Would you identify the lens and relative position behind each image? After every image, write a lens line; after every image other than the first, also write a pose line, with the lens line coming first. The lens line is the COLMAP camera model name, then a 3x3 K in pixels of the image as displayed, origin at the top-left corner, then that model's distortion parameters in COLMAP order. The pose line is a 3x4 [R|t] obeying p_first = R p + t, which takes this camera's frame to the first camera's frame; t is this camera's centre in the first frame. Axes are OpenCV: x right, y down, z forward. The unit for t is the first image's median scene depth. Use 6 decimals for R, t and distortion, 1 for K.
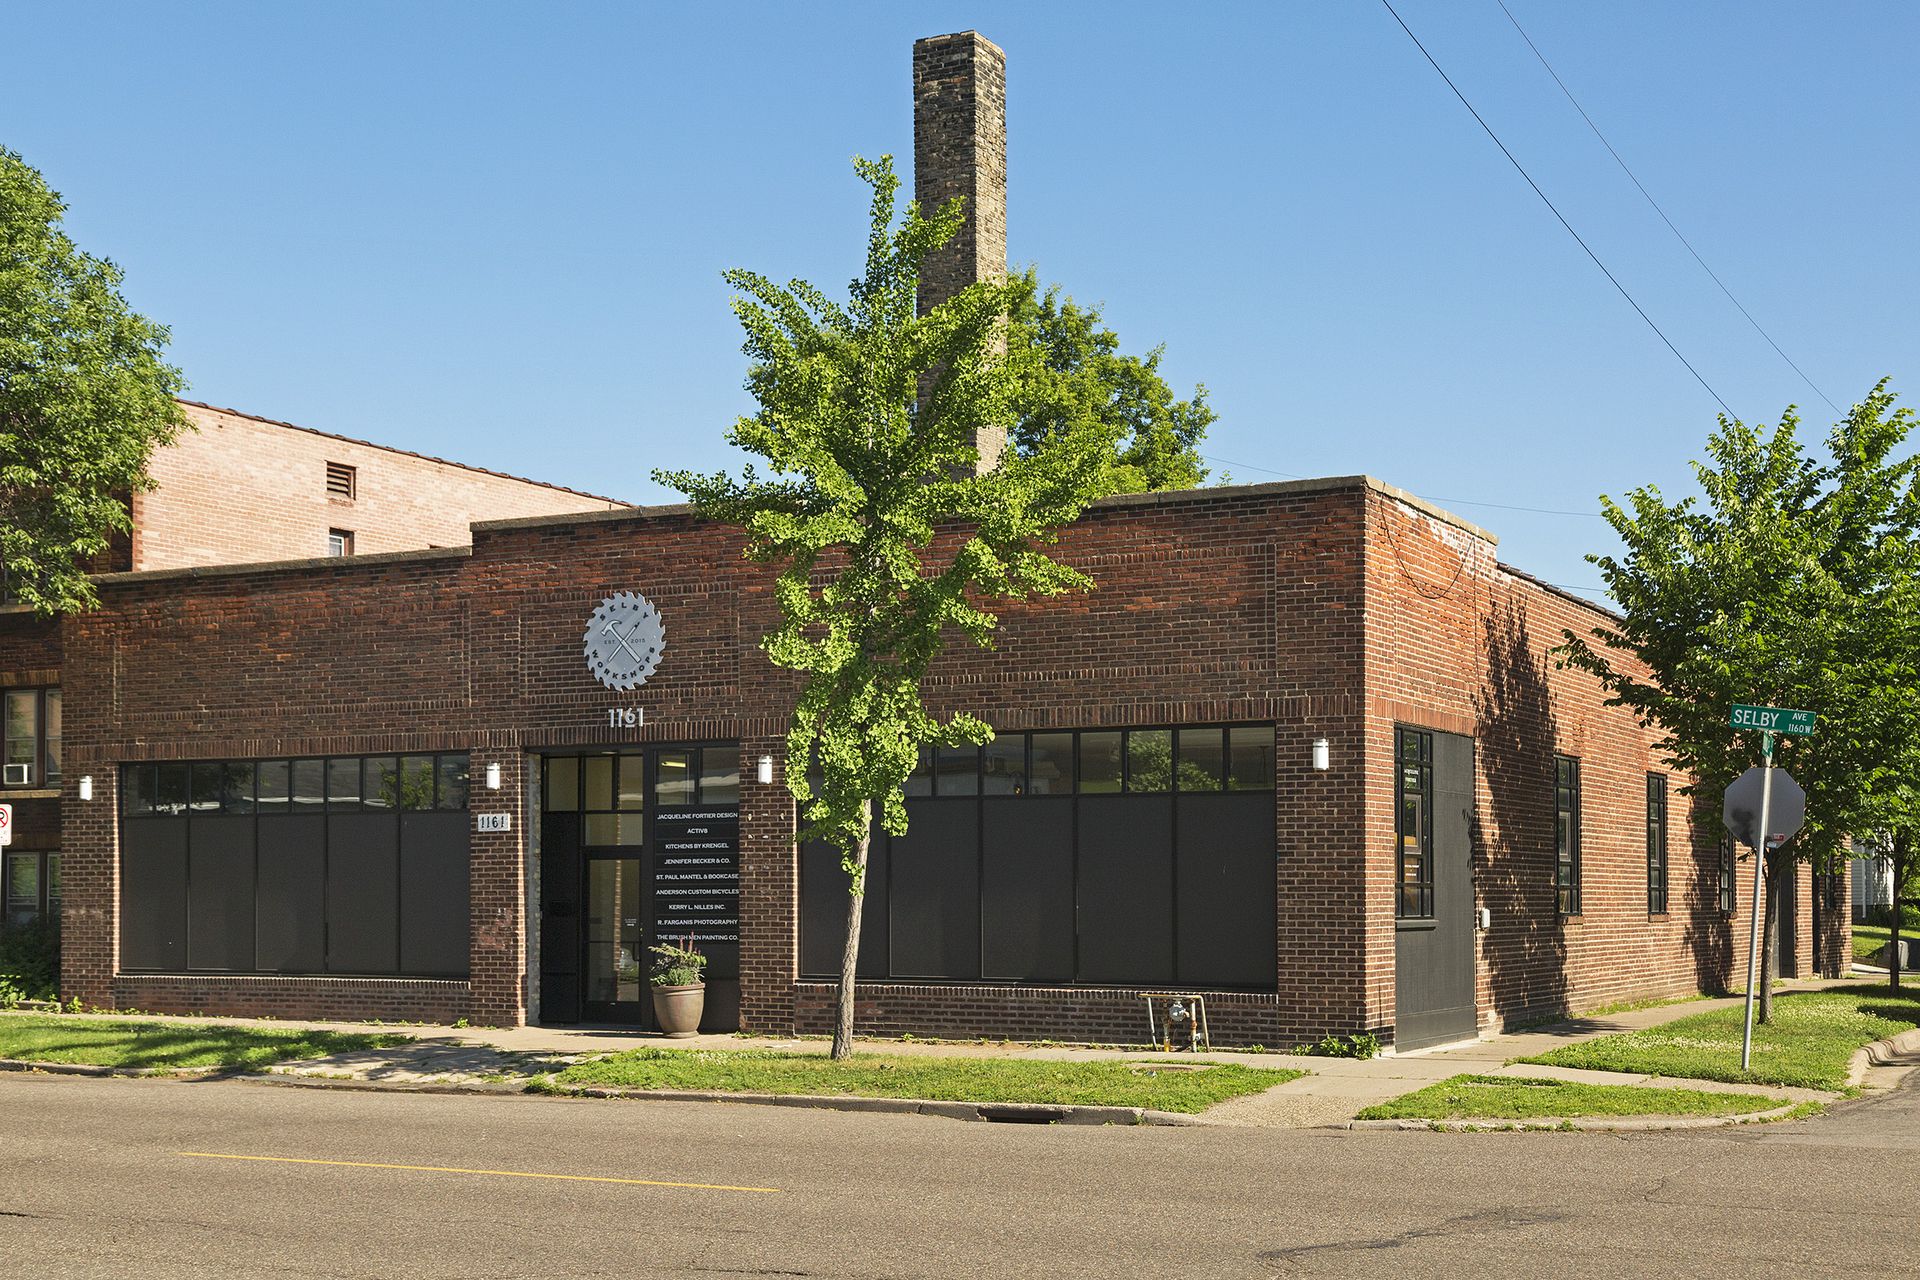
lens RADIAL K [[2614.2, 0, 1068.1], [0, 2614.2, 792.3], [0, 0, 1]] dist [0.013208, 0.013569]
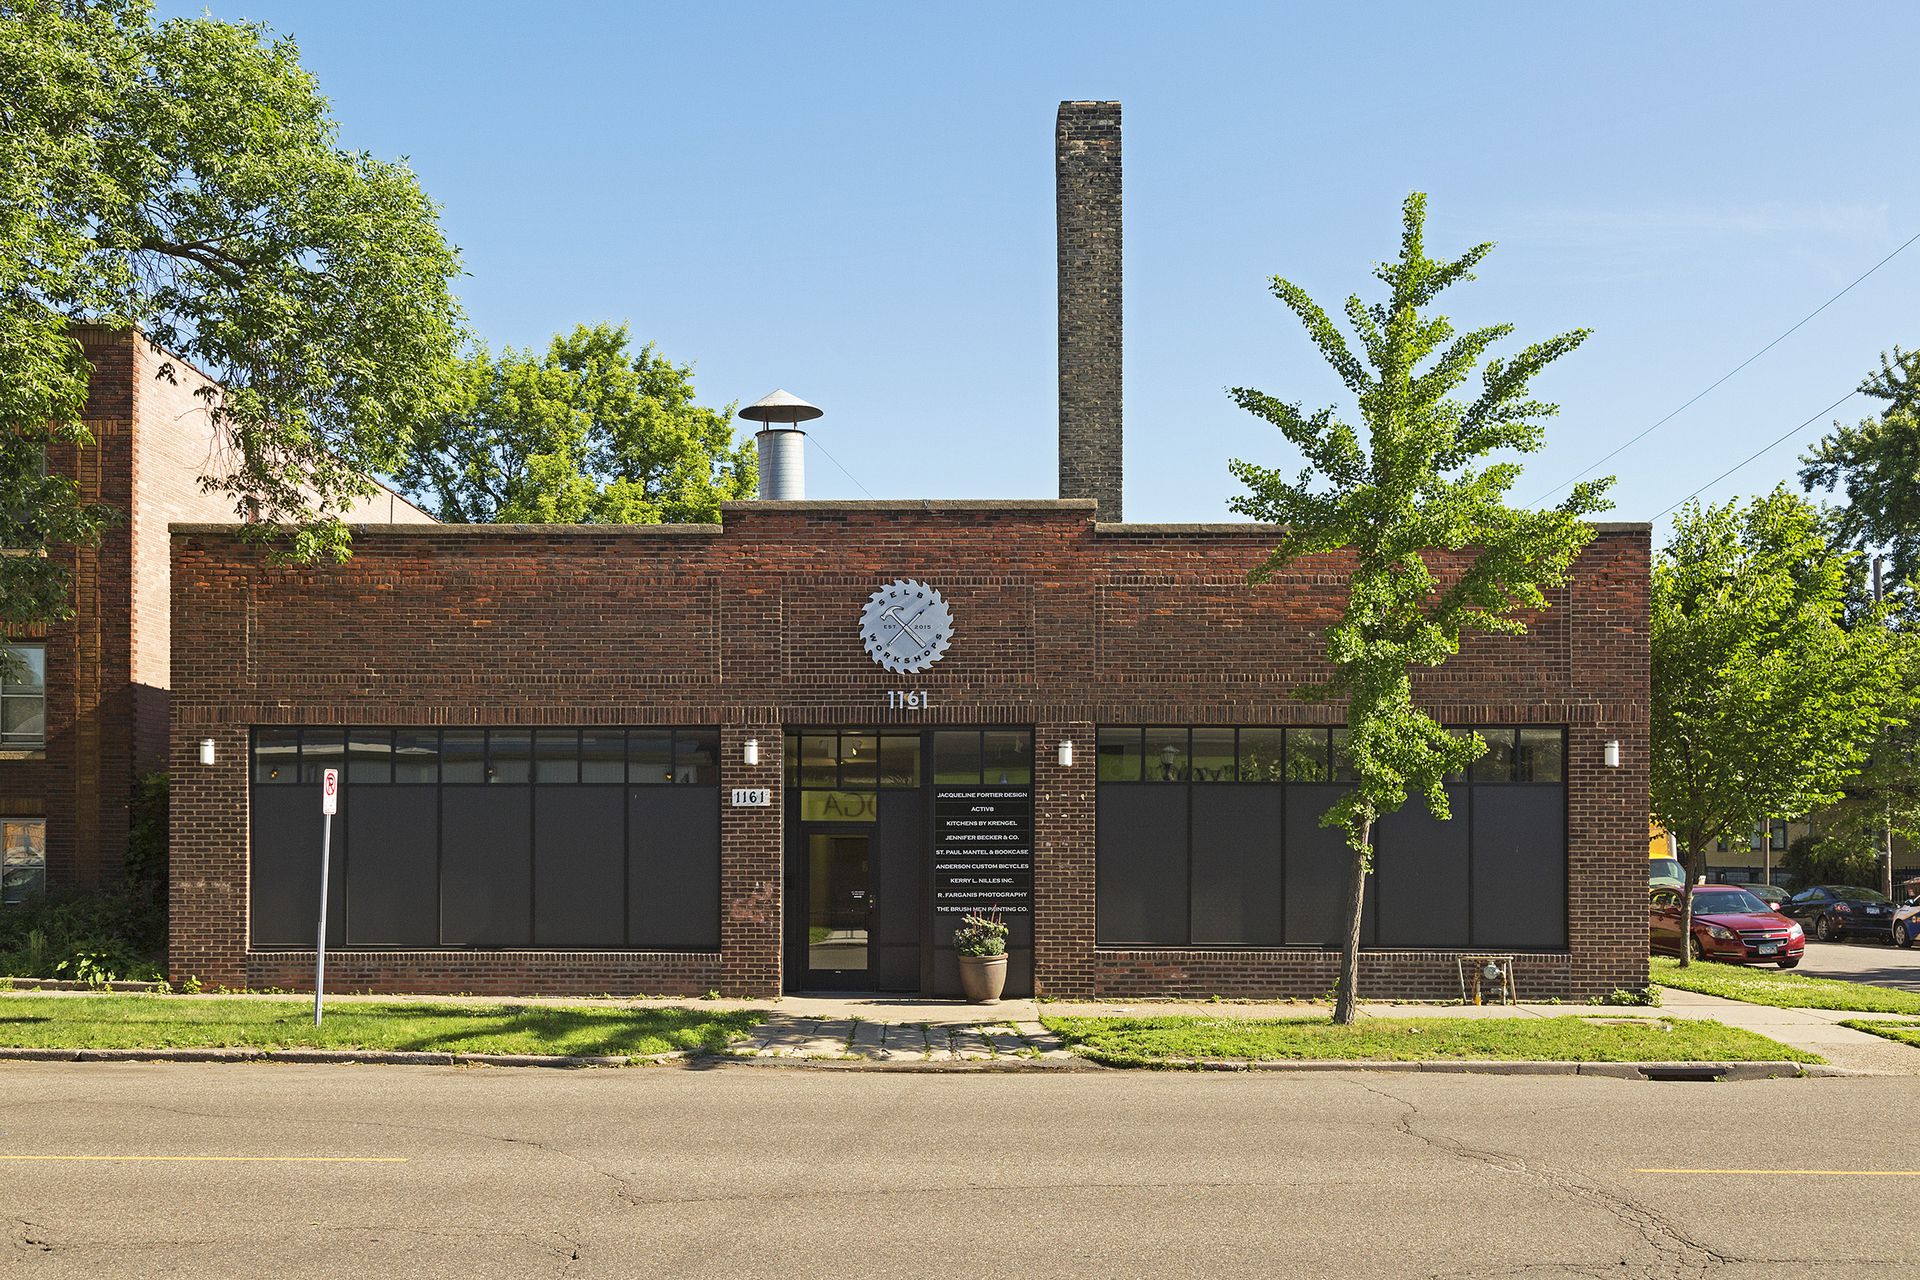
lens RADIAL K [[1940.0, 0, 963.1], [0, 1940.0, 799.0], [0, 0, 1]] dist [0.012246, 0.008416]
pose [[0.896464, 0.015610, 0.442841, -0.492948], [-0.020543, 0.999769, 0.006344, 0.005828], [-0.442640, -0.014785, 0.896578, 0.292795]]
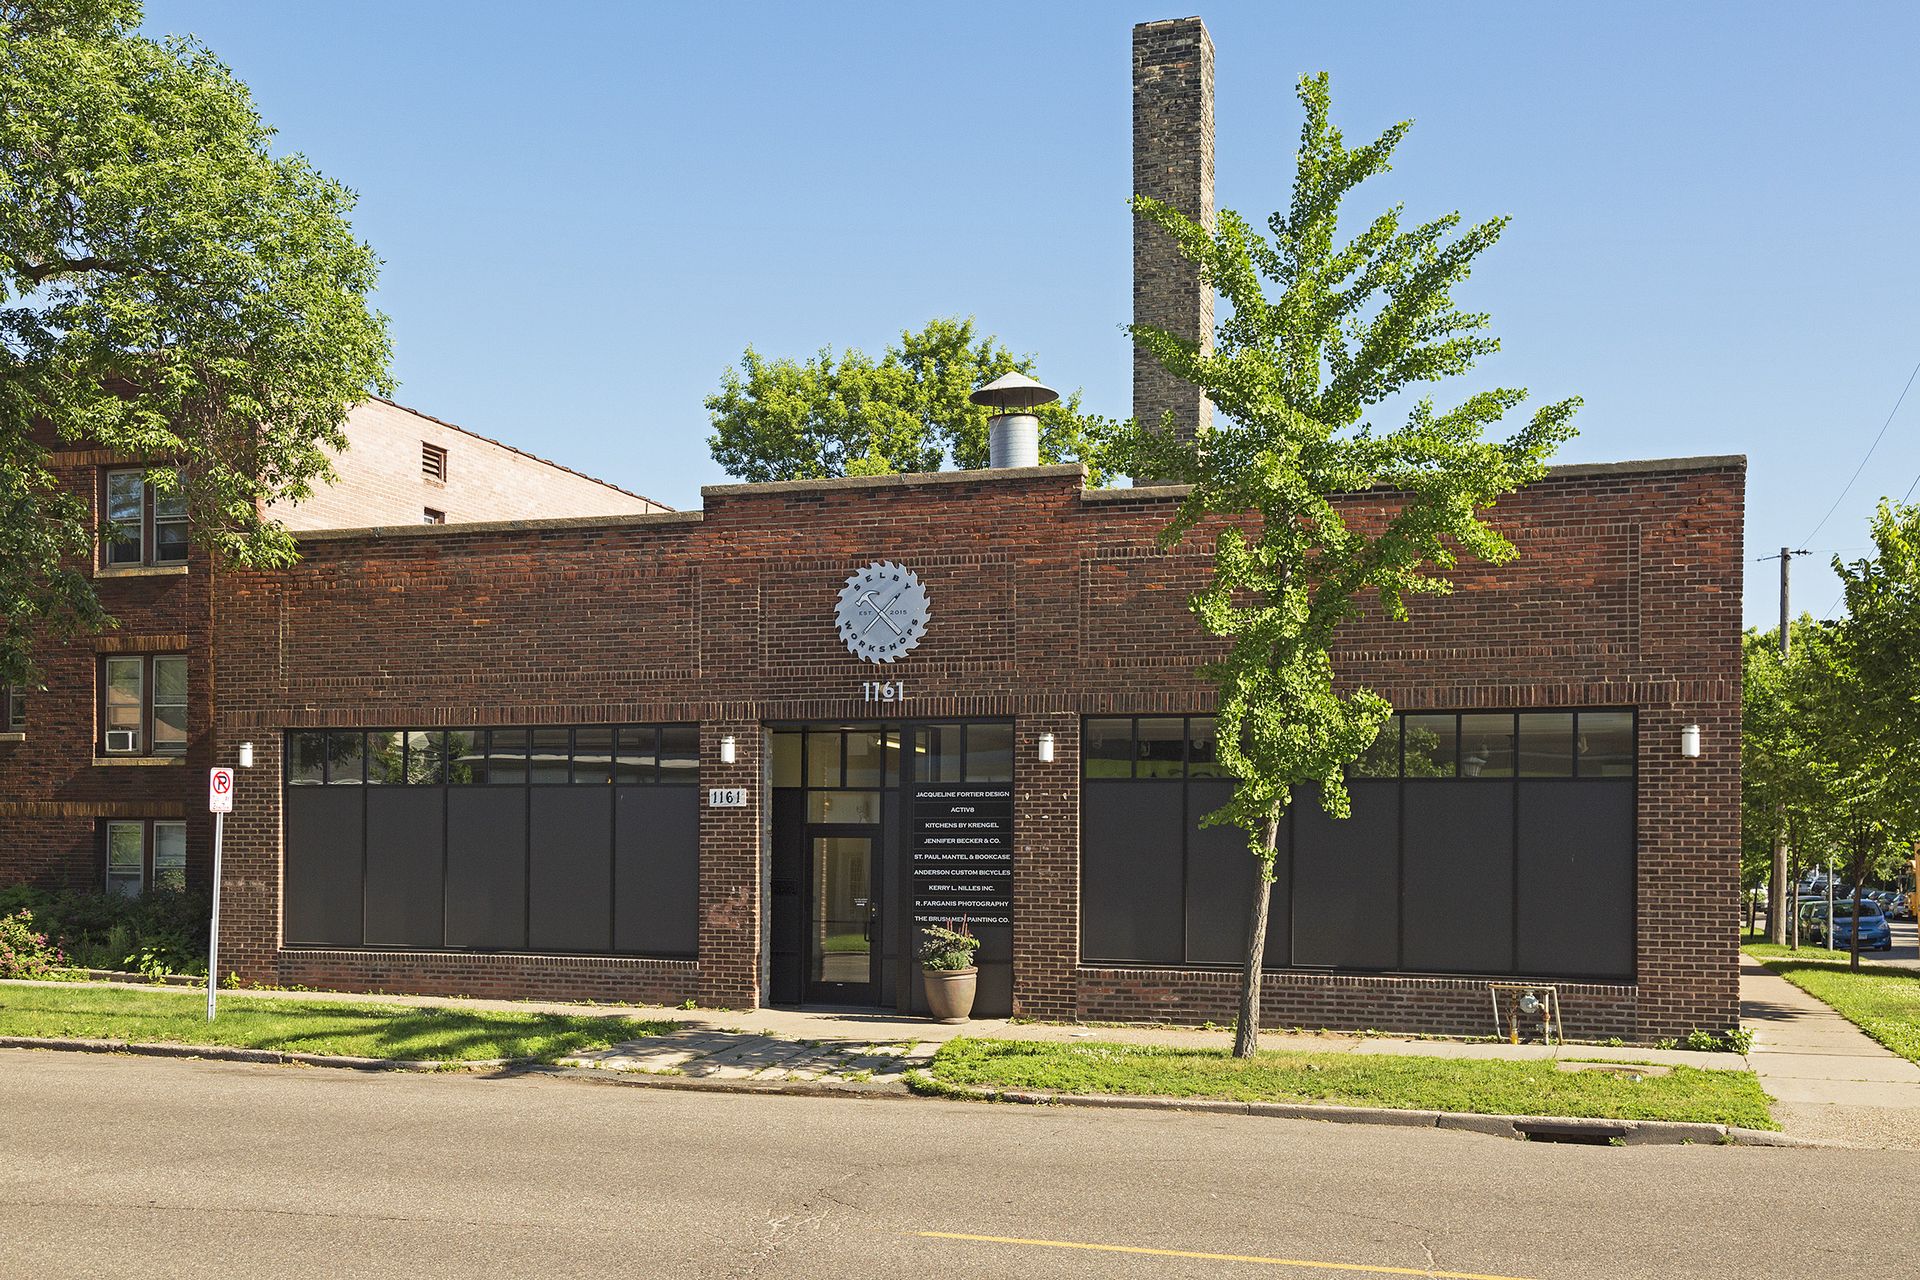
lens RADIAL K [[2006.9, 0, 994.8], [0, 2006.9, 819.8], [0, 0, 1]] dist [0.025619, 0.000748]
pose [[0.989597, 0.015499, 0.143032, -0.233843], [-0.017662, 0.999748, 0.013865, 0.007879], [-0.142781, -0.016247, 0.989621, 0.257734]]
